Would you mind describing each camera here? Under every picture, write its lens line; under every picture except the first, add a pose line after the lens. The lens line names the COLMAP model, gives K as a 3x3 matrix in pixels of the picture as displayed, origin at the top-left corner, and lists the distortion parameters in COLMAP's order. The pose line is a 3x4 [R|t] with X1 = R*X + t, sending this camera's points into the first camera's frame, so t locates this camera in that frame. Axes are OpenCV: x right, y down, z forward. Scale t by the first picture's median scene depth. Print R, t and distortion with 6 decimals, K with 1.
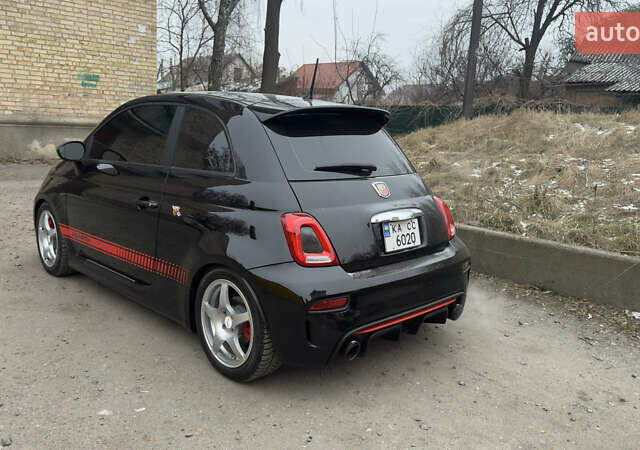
lens RADIAL K [[555.9, 0, 320.0], [0, 555.9, 225.0], [0, 0, 1]] dist [0.156394, -0.340809]
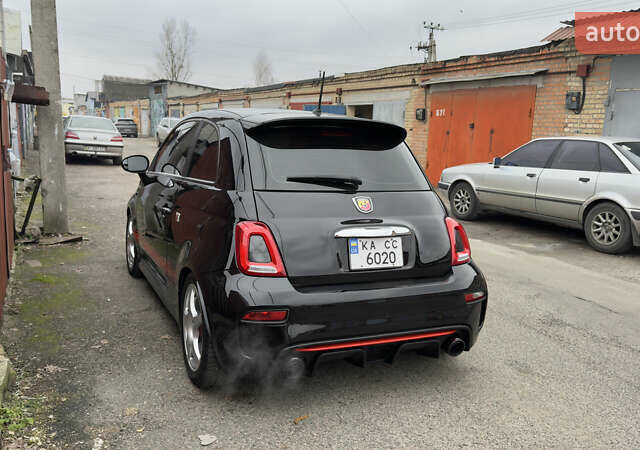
lens RADIAL K [[555.9, 0, 320.0], [0, 555.9, 225.0], [0, 0, 1]] dist [0.156394, -0.340809]
pose [[0.942923, 0.051373, -0.329026, 0.364030], [-0.069282, 0.996673, -0.042929, 0.017619], [0.325726, 0.063274, 0.943345, 0.090250]]
